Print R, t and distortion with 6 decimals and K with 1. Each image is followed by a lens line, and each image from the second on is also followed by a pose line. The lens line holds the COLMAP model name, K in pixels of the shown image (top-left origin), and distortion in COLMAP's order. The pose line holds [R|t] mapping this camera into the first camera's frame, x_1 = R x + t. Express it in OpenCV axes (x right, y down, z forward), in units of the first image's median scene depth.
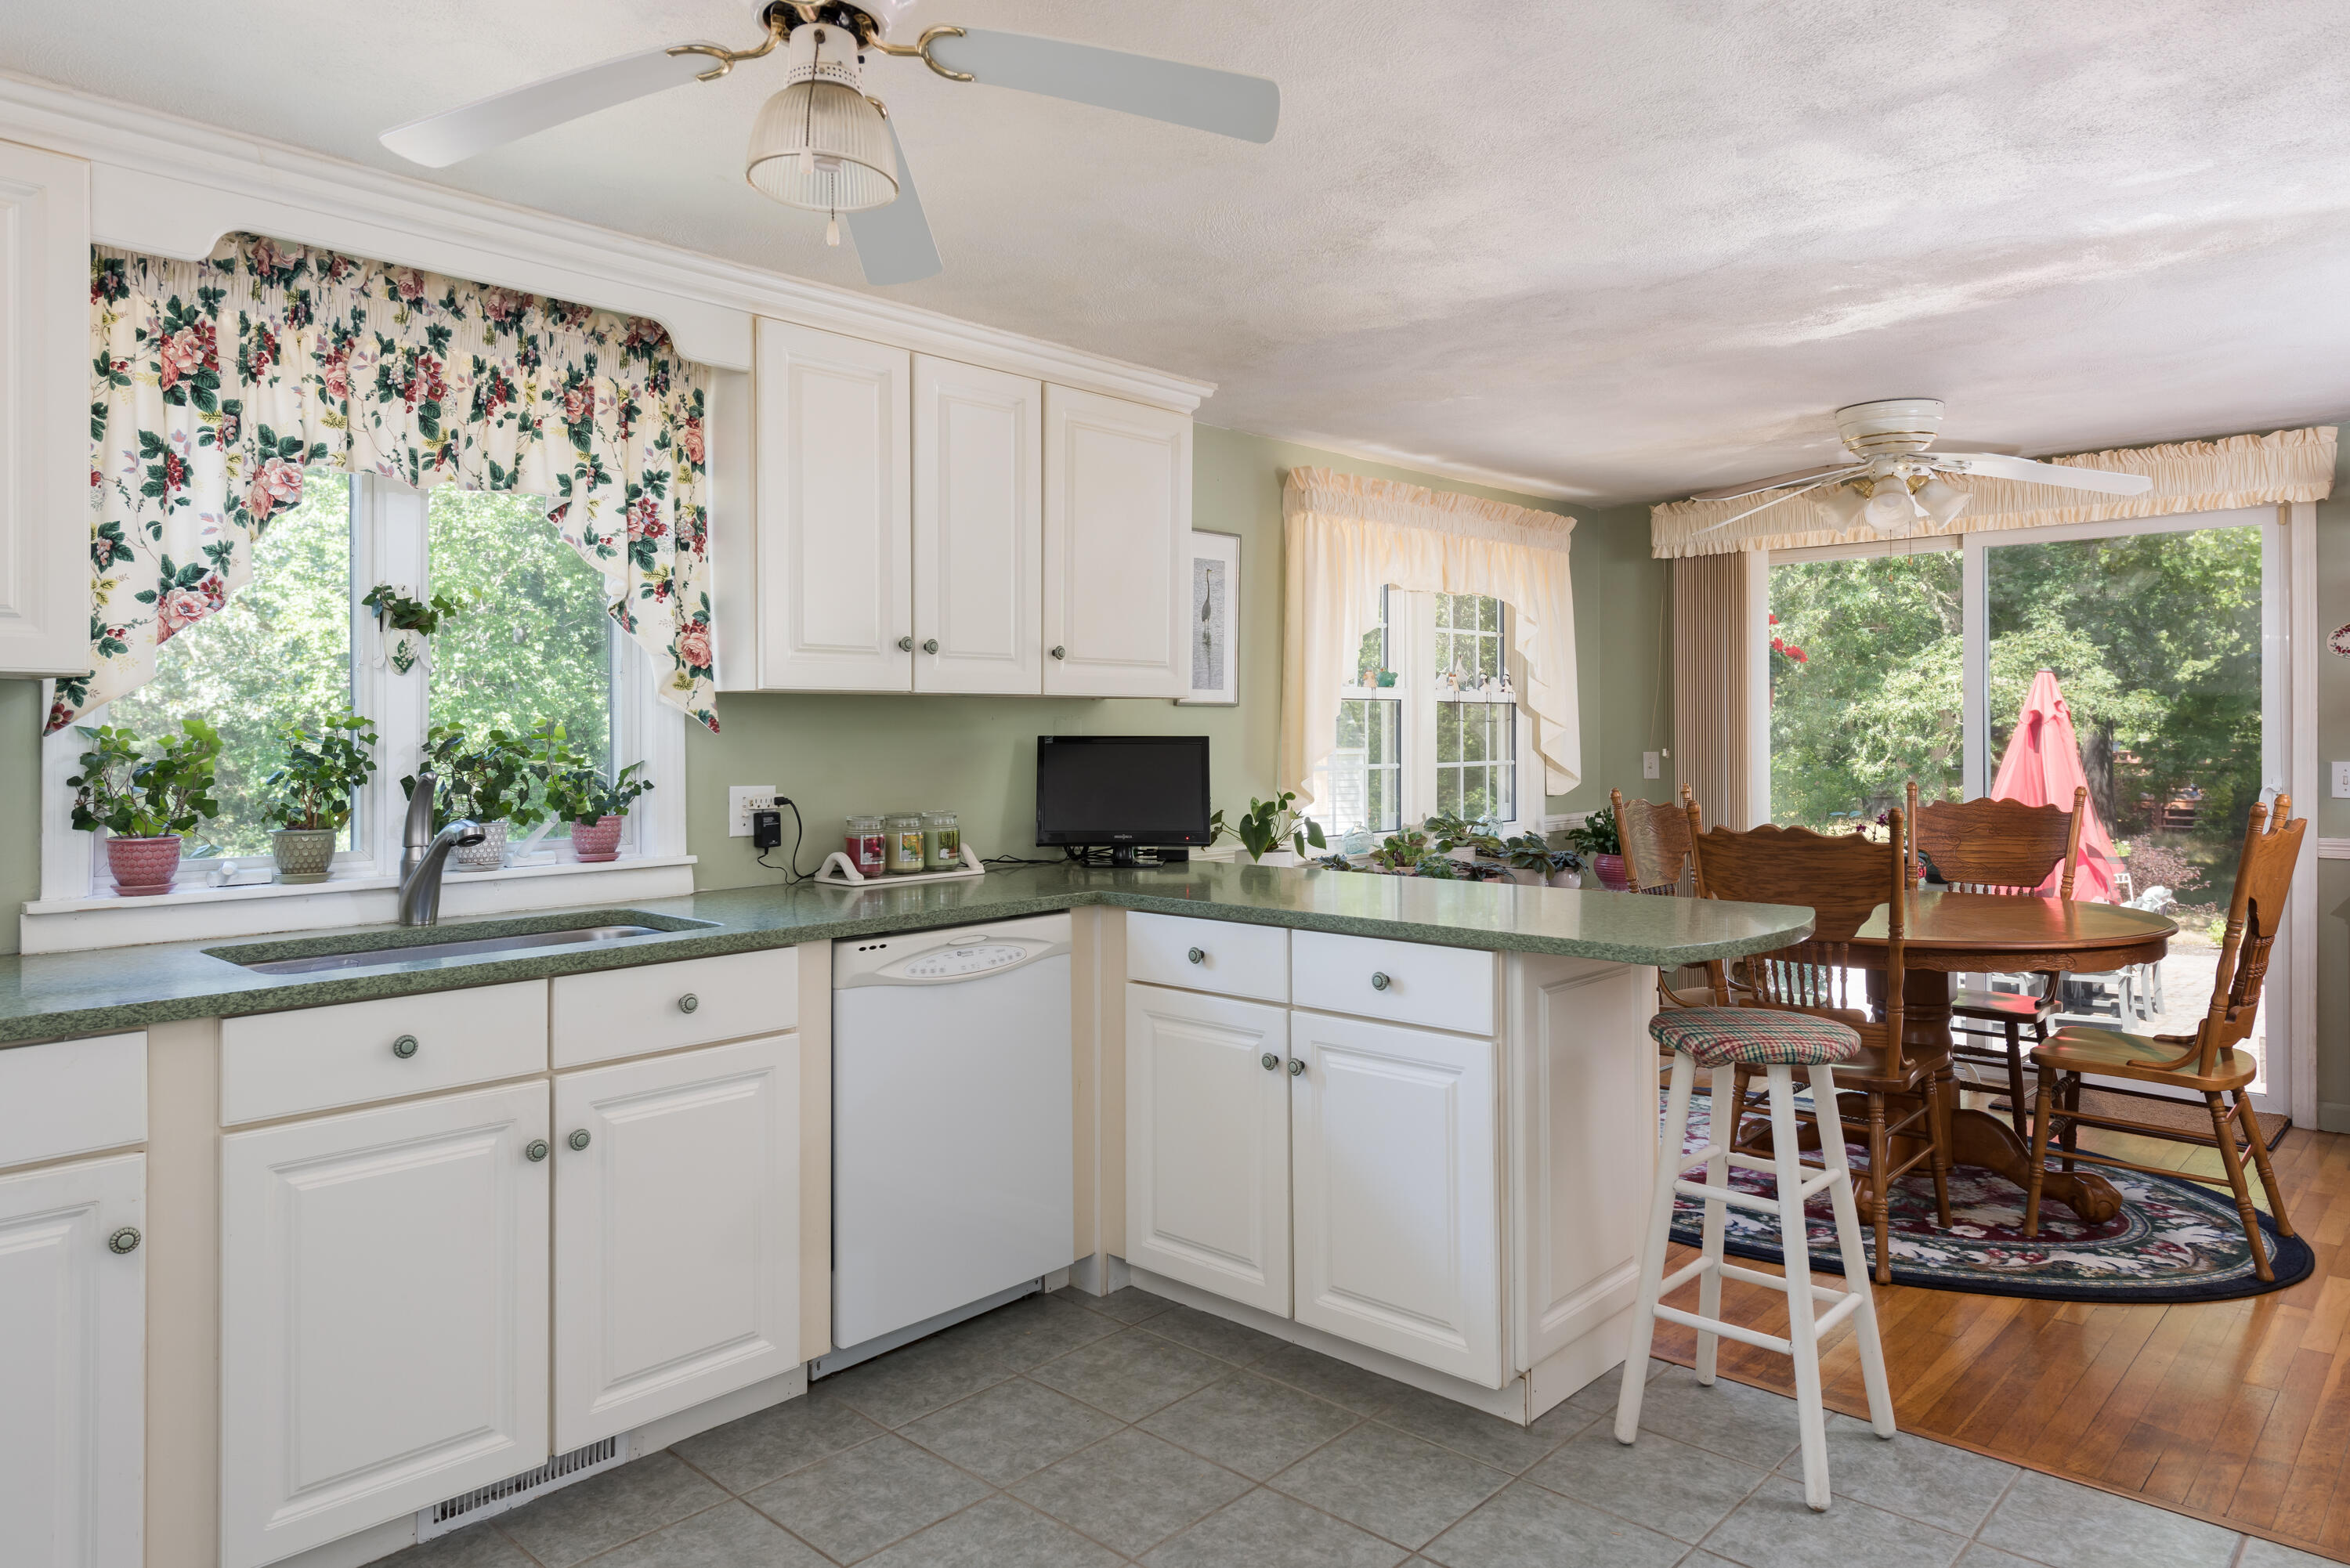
lens RADIAL K [[1474.2, 0, 1177.8], [0, 1474.2, 789.5], [0, 0, 1]] dist [0.008437, -0.000509]
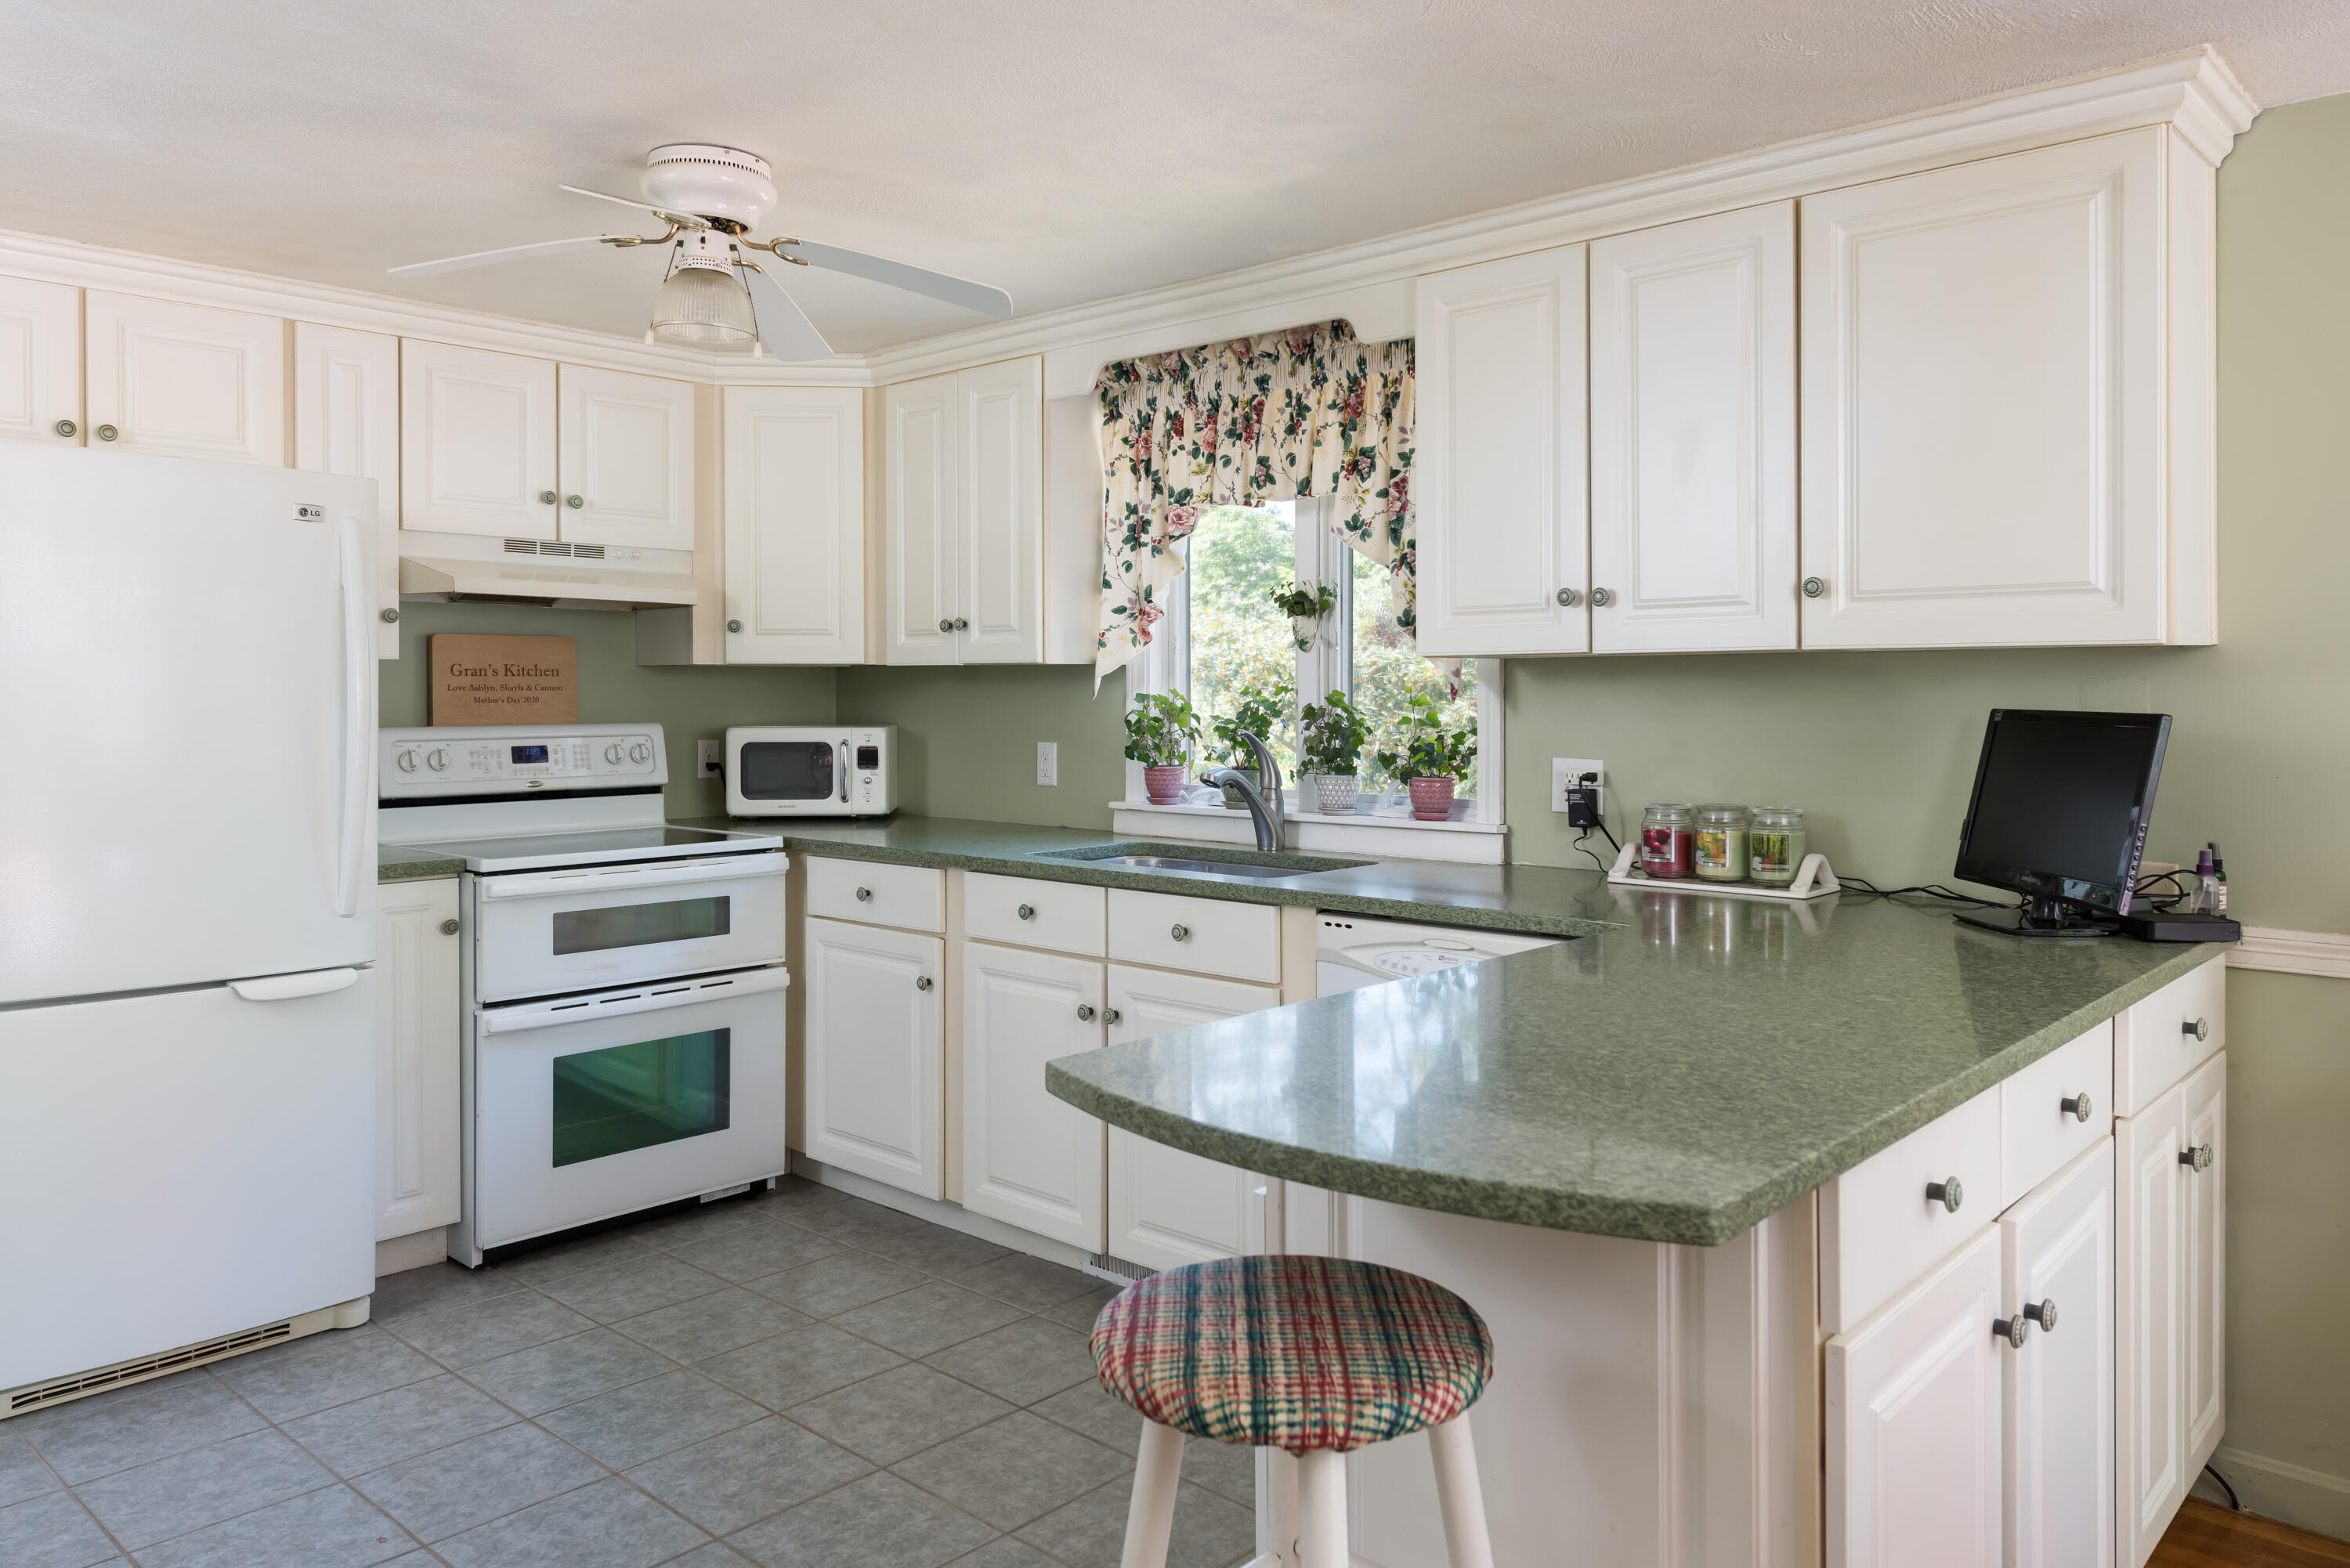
lens RADIAL K [[1580.3, 0, 1173.2], [0, 1580.3, 764.8], [0, 0, 1]] dist [0.005198, -0.001844]
pose [[0.023366, 0.043583, -0.998777, 0.832387], [-0.045847, 0.998045, 0.042478, -0.035357], [0.998675, 0.044798, 0.025318, 0.882134]]
